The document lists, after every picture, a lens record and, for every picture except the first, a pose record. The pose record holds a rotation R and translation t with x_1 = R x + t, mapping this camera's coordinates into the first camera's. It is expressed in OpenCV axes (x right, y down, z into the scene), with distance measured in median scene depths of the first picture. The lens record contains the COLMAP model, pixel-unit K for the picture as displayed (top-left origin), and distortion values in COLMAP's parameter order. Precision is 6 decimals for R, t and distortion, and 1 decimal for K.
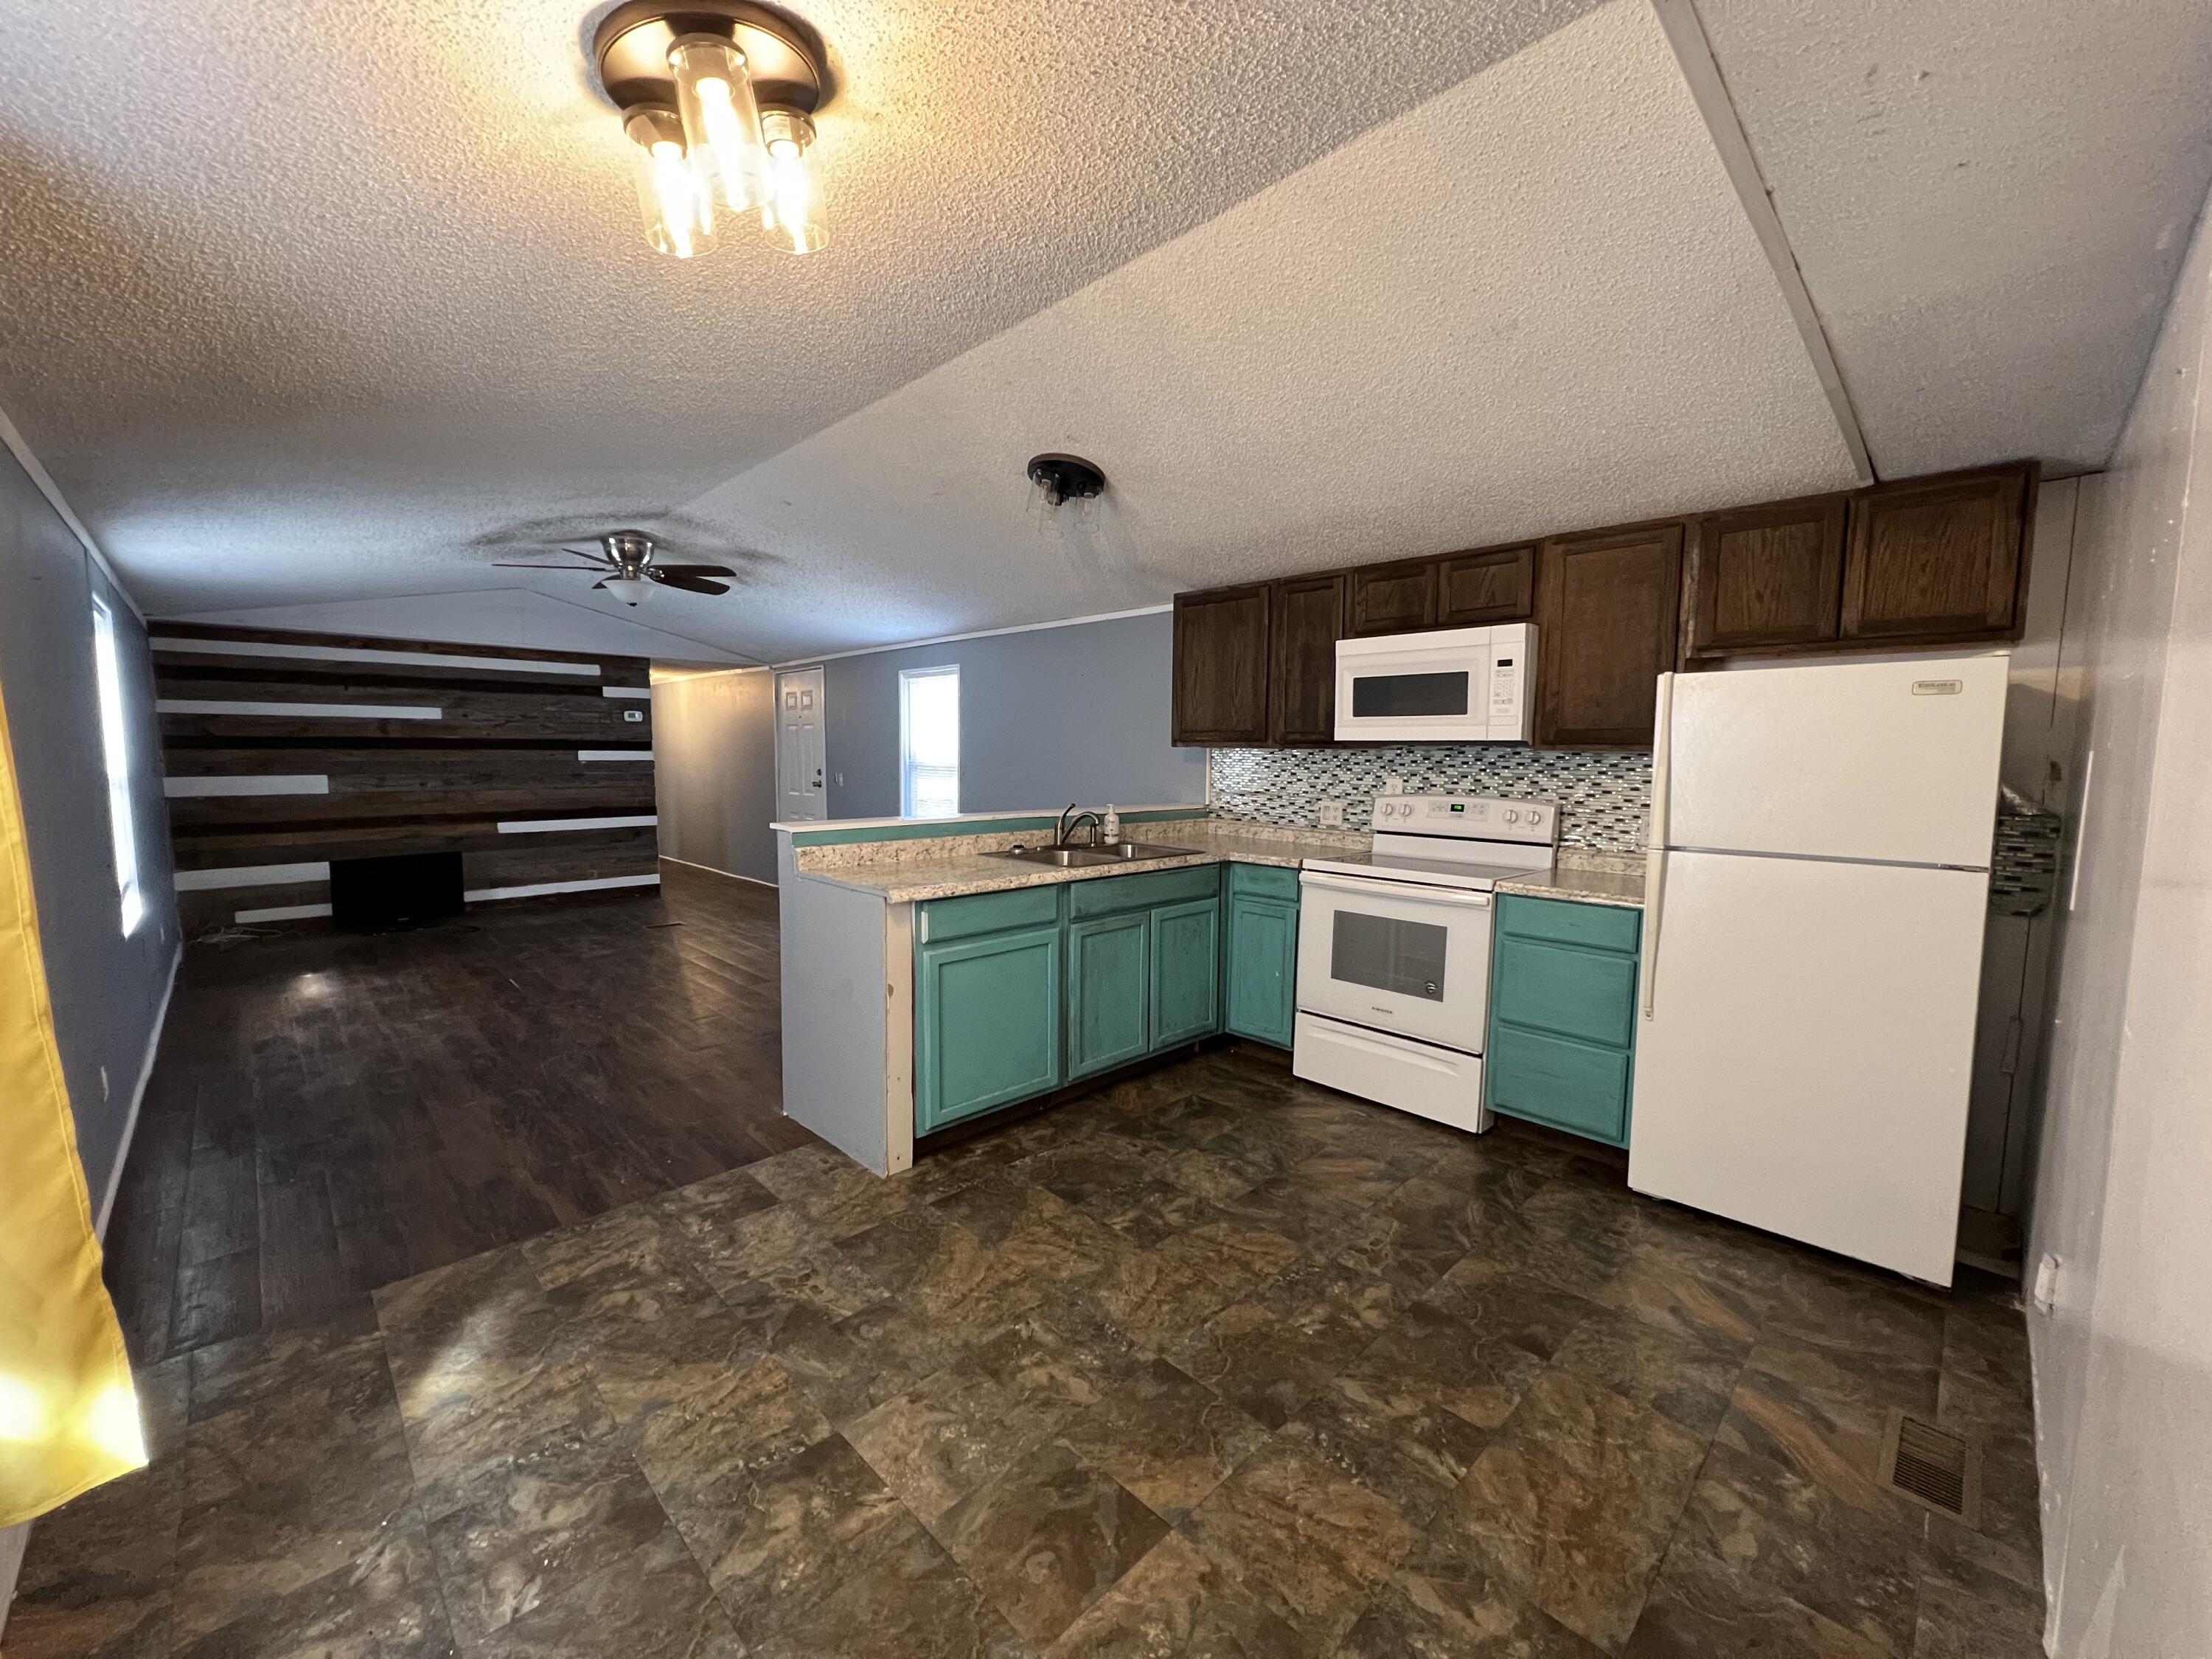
lens RADIAL K [[871.5, 0, 1108.4], [0, 871.5, 832.5], [0, 0, 1]] dist [0.000959, -0.000423]
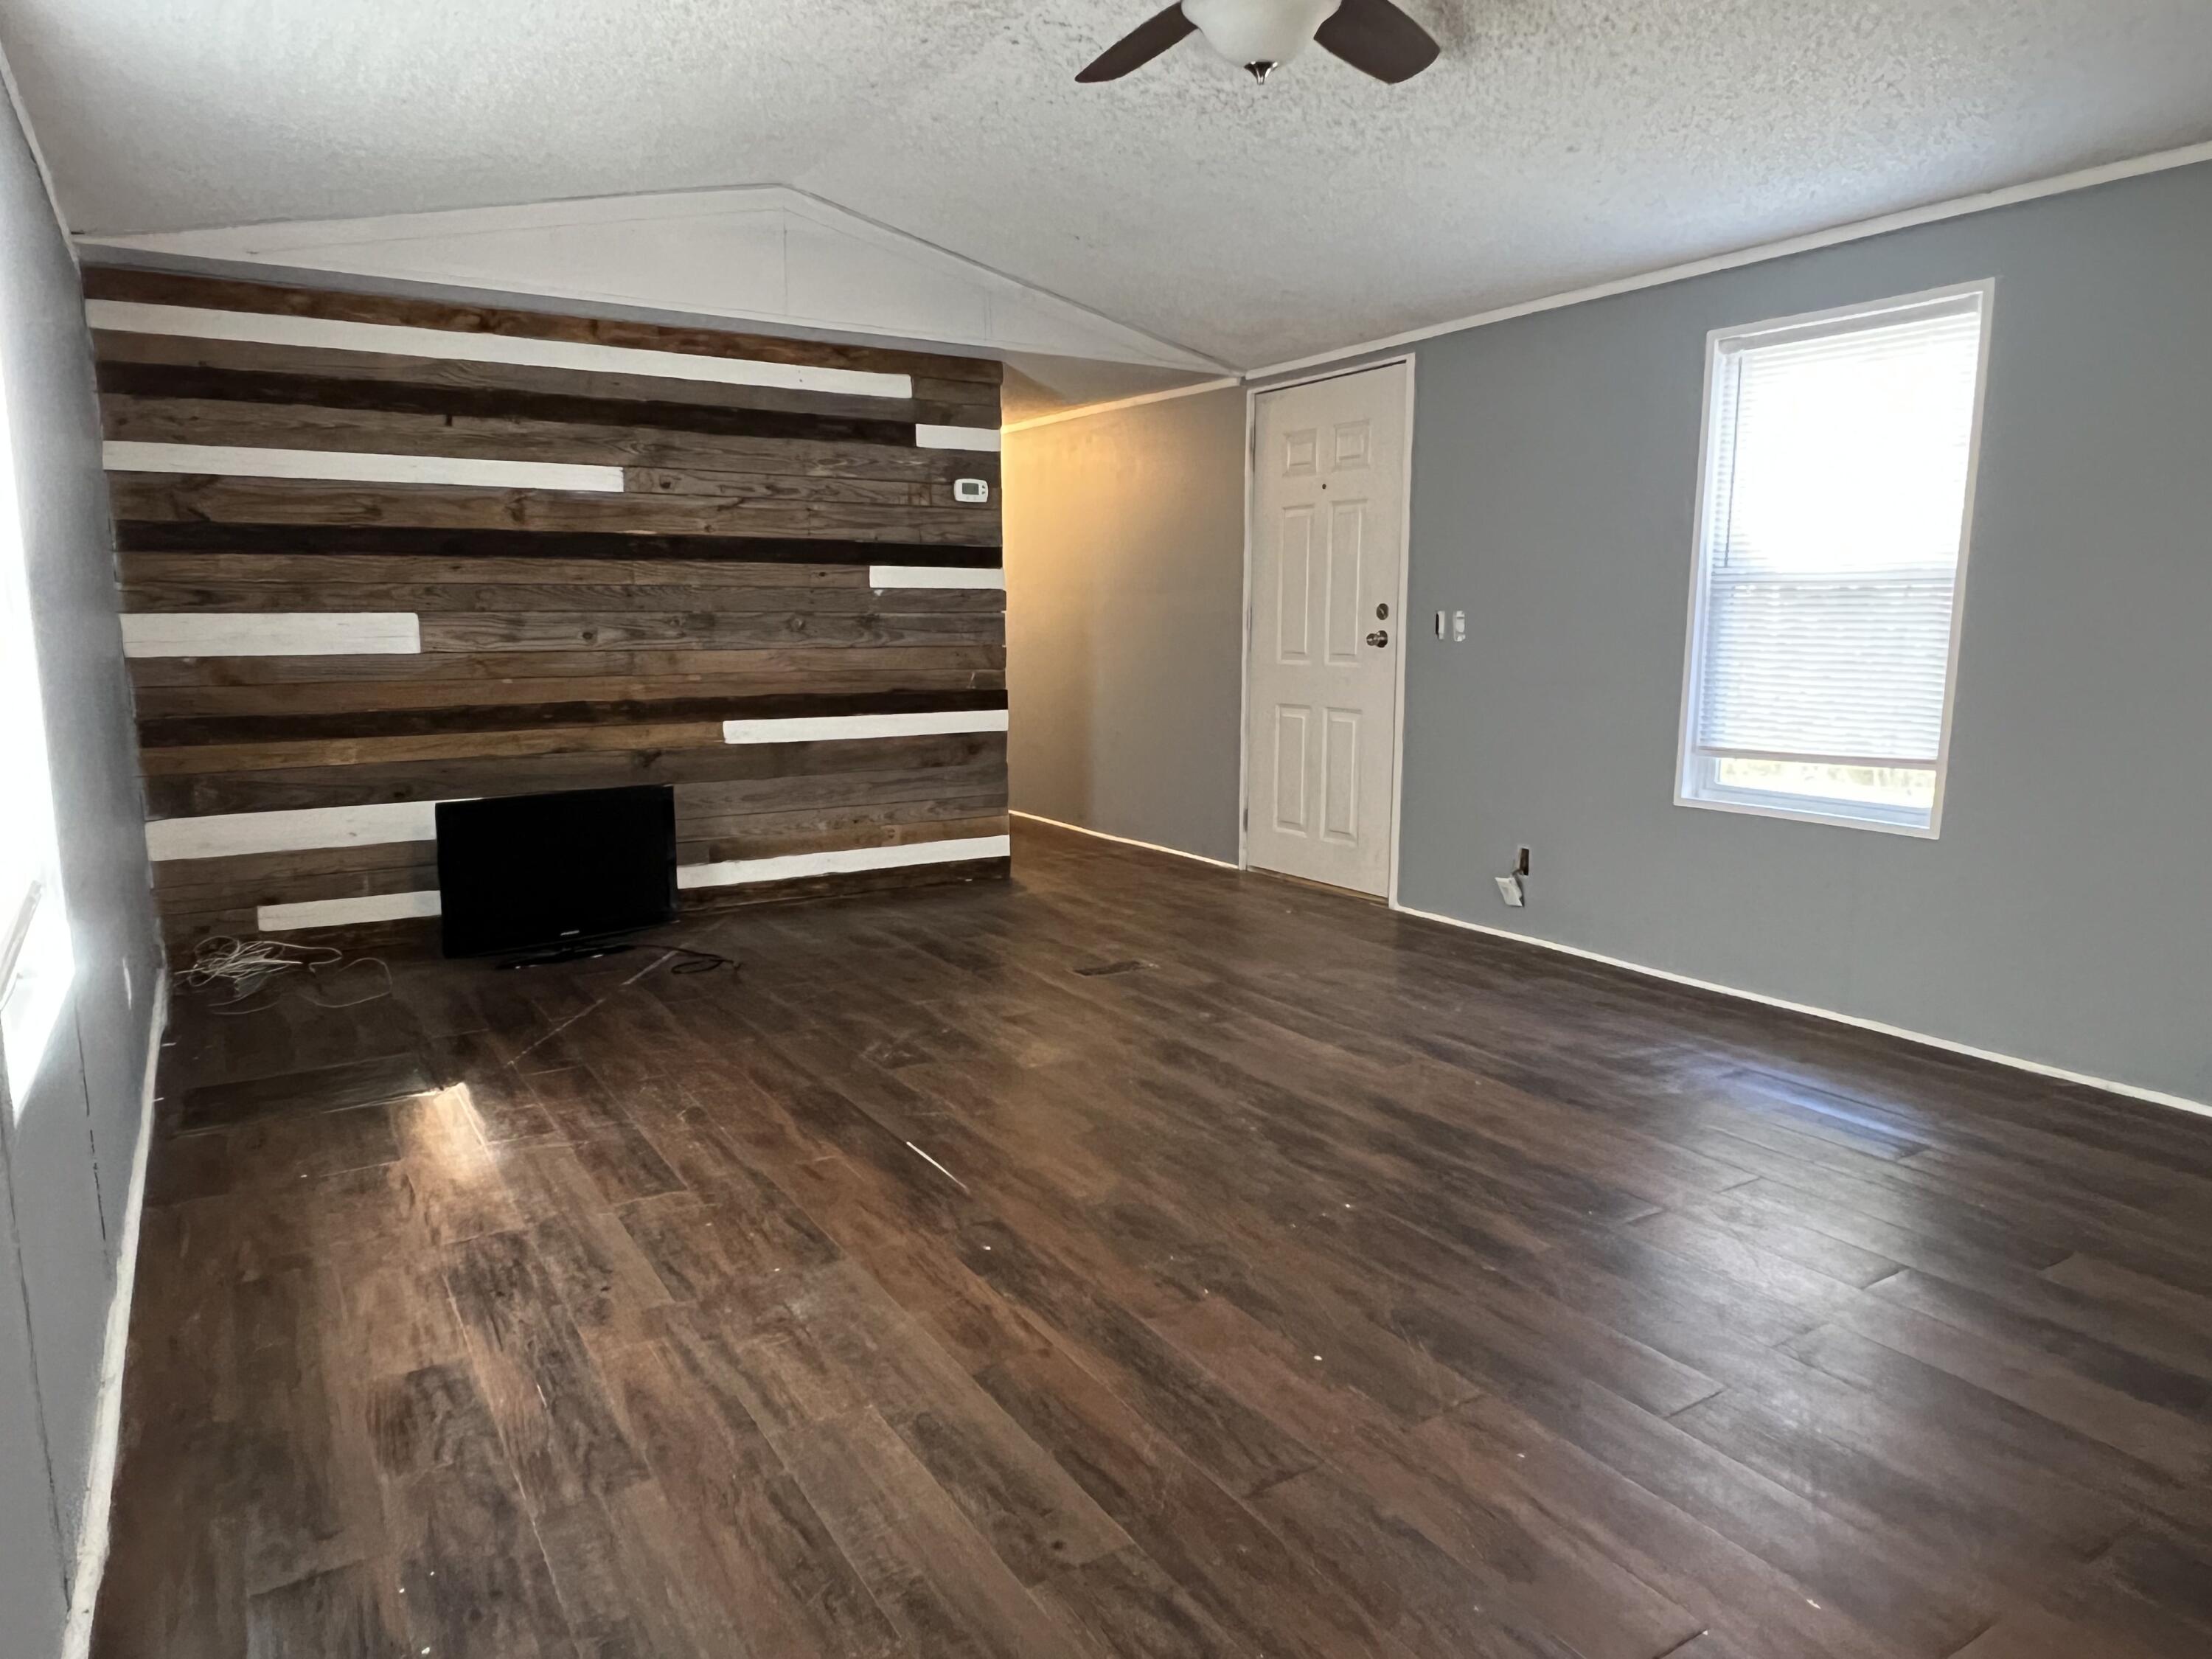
lens RADIAL K [[1409.3, 0, 1108.0], [0, 1409.3, 830.1], [0, 0, 1]] dist [0.008997, -0.003031]
pose [[0.975539, 0.028241, -0.218007, -0.765039], [-0.015730, 0.998139, 0.058913, -0.001427], [0.219265, -0.054043, 0.974168, 0.709826]]
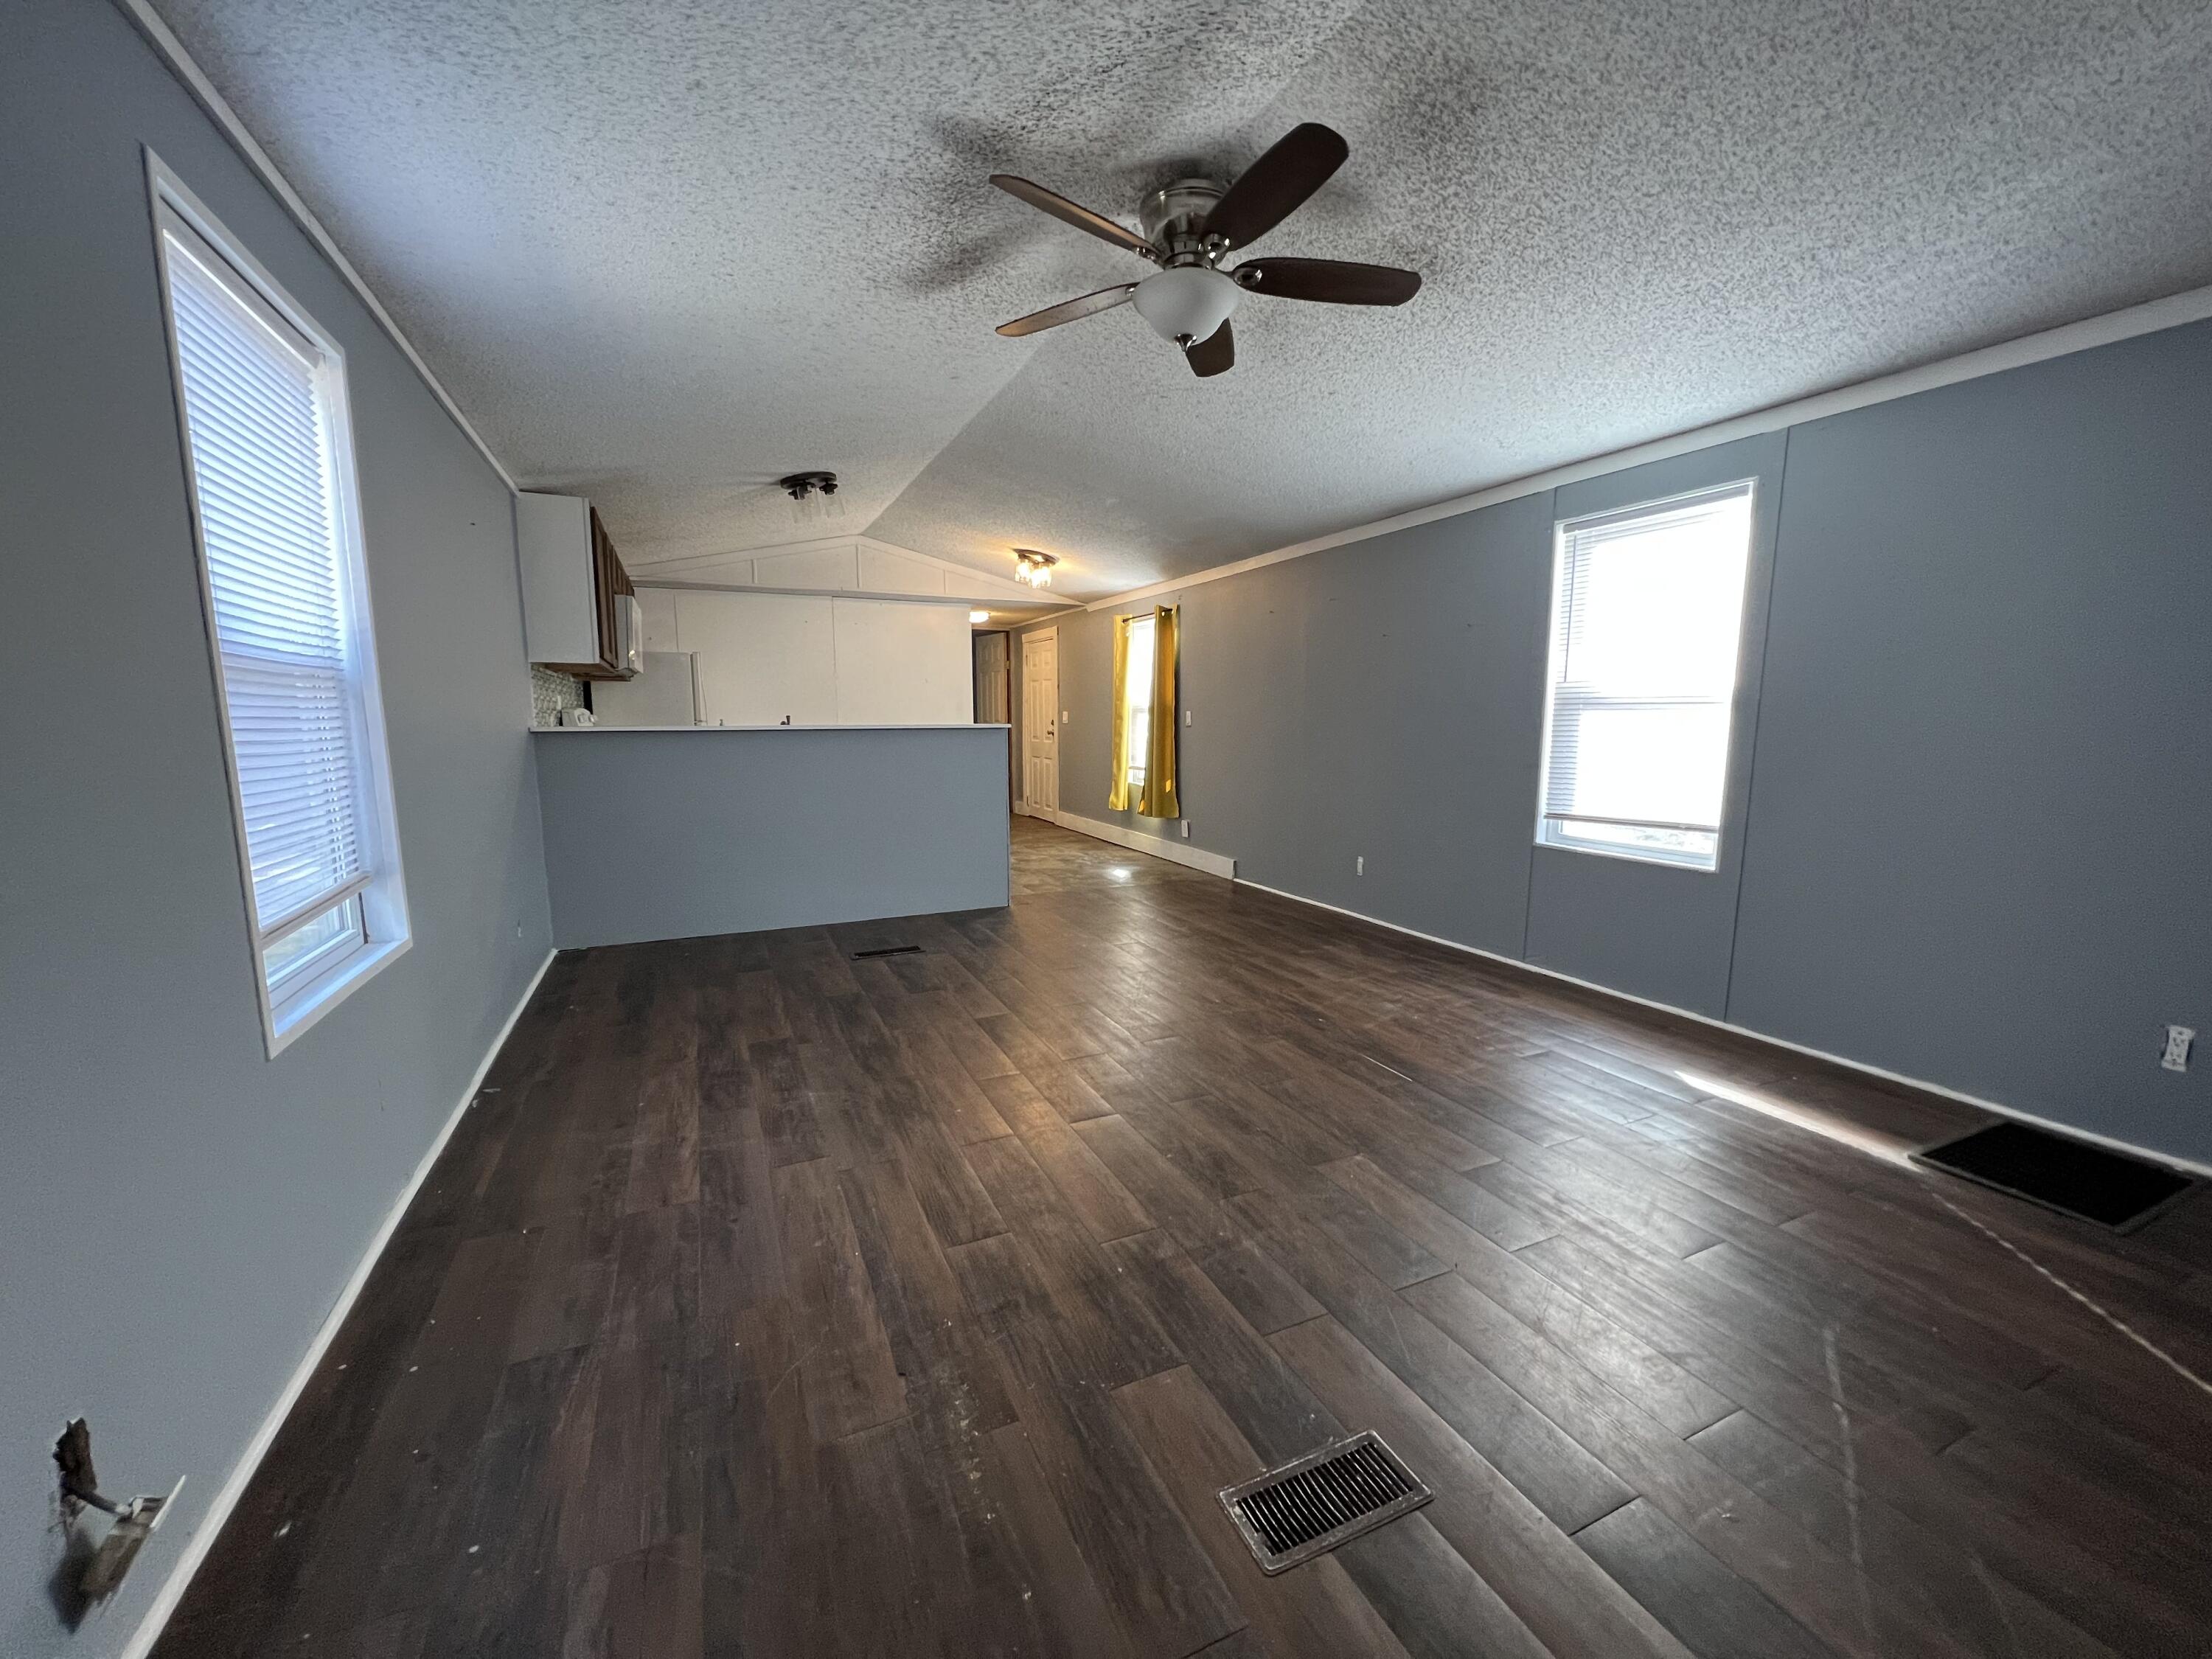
lens RADIAL K [[871.5, 0, 1103.2], [0, 871.5, 832.6], [0, 0, 1]] dist [0.000959, -0.000423]
pose [[-0.938874, -0.053804, 0.340030, -1.096515], [0.023625, 0.975313, 0.219558, -0.162085], [-0.343449, 0.214170, -0.914425, 2.441294]]
